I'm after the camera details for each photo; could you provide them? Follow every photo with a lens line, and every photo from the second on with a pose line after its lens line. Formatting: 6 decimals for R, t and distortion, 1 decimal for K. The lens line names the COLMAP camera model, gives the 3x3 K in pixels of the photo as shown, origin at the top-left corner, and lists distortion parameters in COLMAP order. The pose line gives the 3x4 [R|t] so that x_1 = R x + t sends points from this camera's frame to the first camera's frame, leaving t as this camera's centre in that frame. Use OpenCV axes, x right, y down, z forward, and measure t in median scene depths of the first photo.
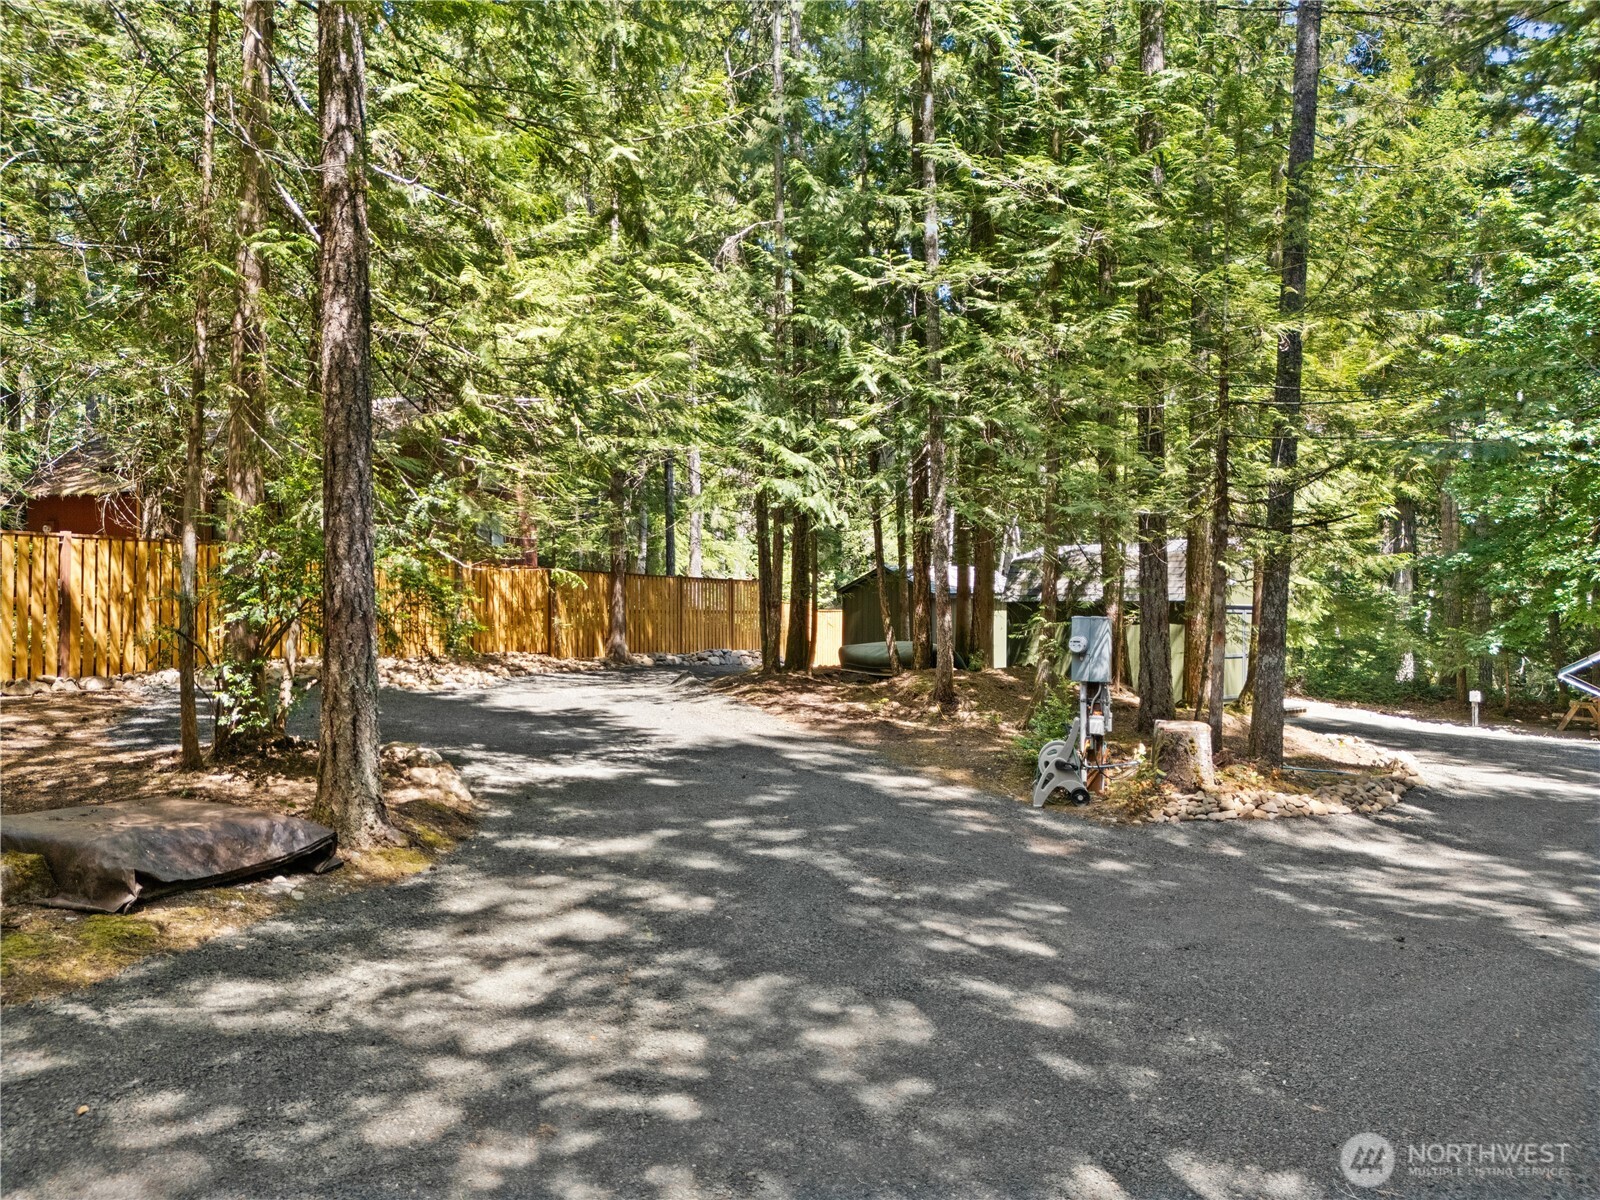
lens RADIAL K [[1140.9, 0, 800.0], [0, 1140.9, 600.0], [0, 0, 1]] dist [0.017386, -0.001028]
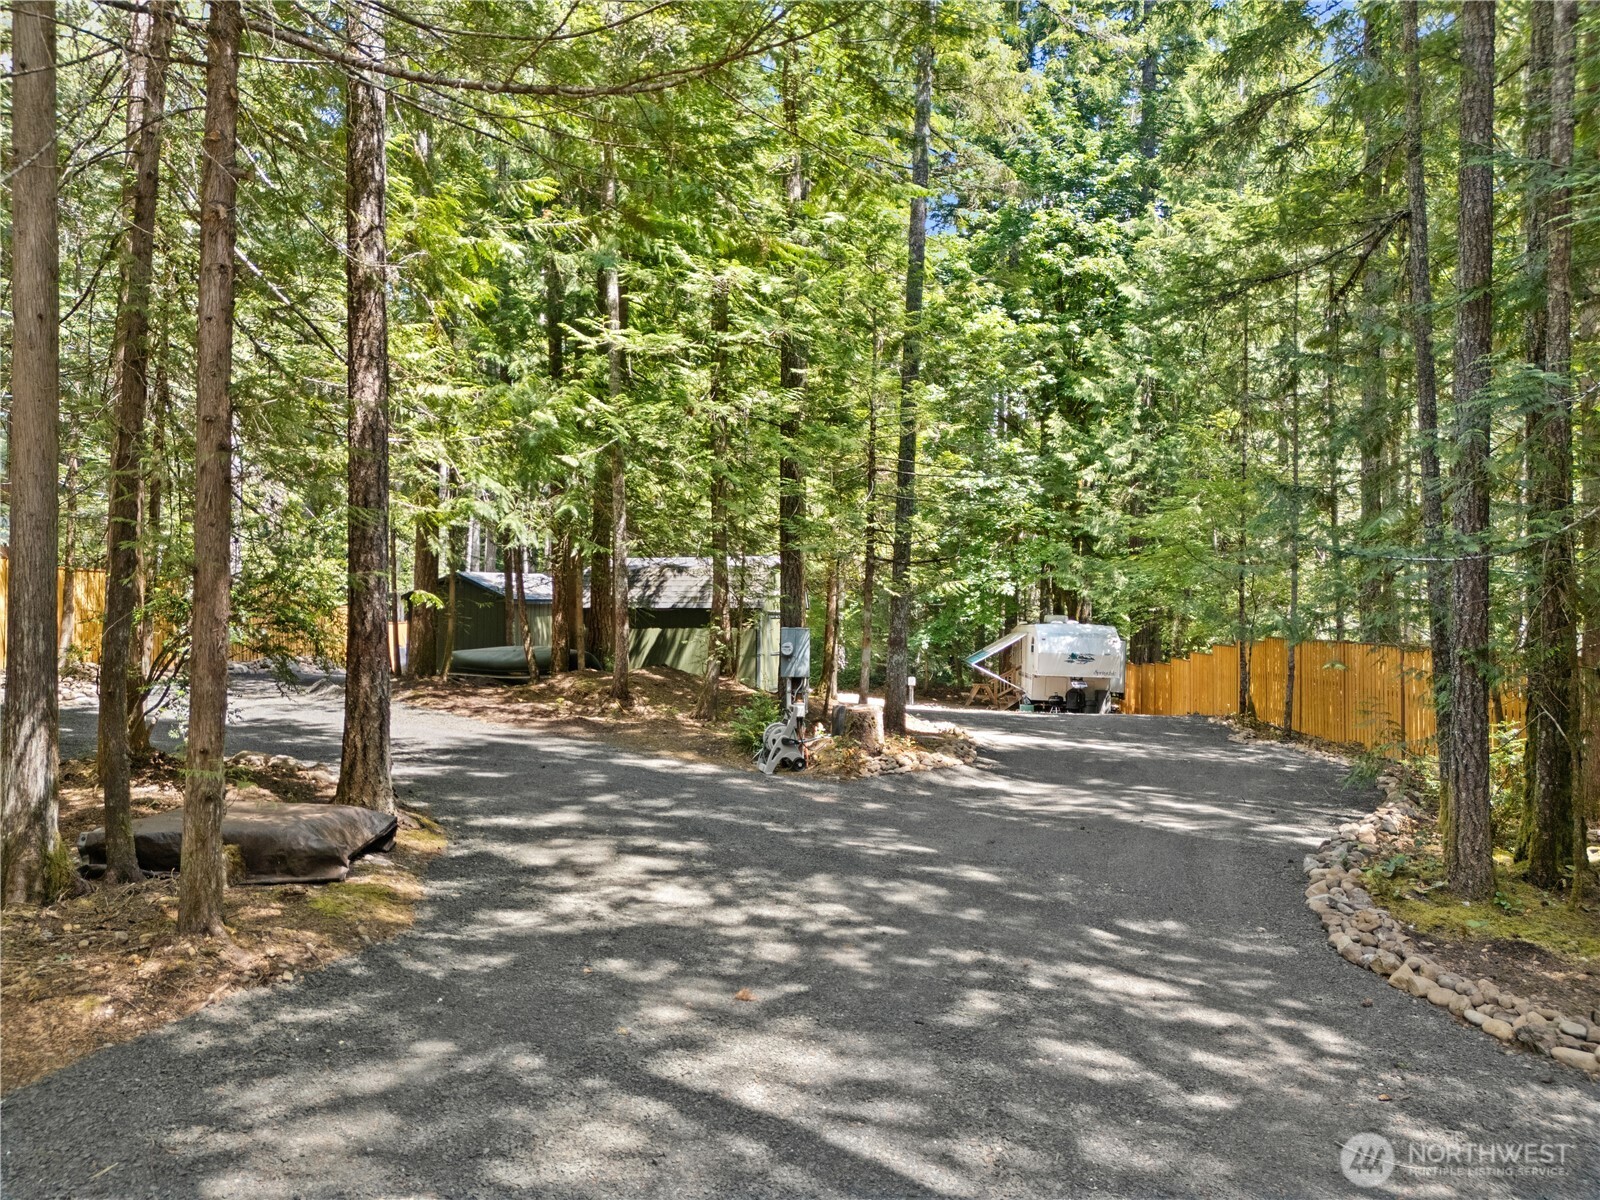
lens RADIAL K [[1140.9, 0, 800.0], [0, 1140.9, 600.0], [0, 0, 1]] dist [0.017386, -0.001028]
pose [[0.882841, 0.006109, 0.469633, -0.359271], [-0.006680, 0.999978, -0.000451, -0.017447], [-0.469625, -0.002739, 0.882862, -0.163112]]
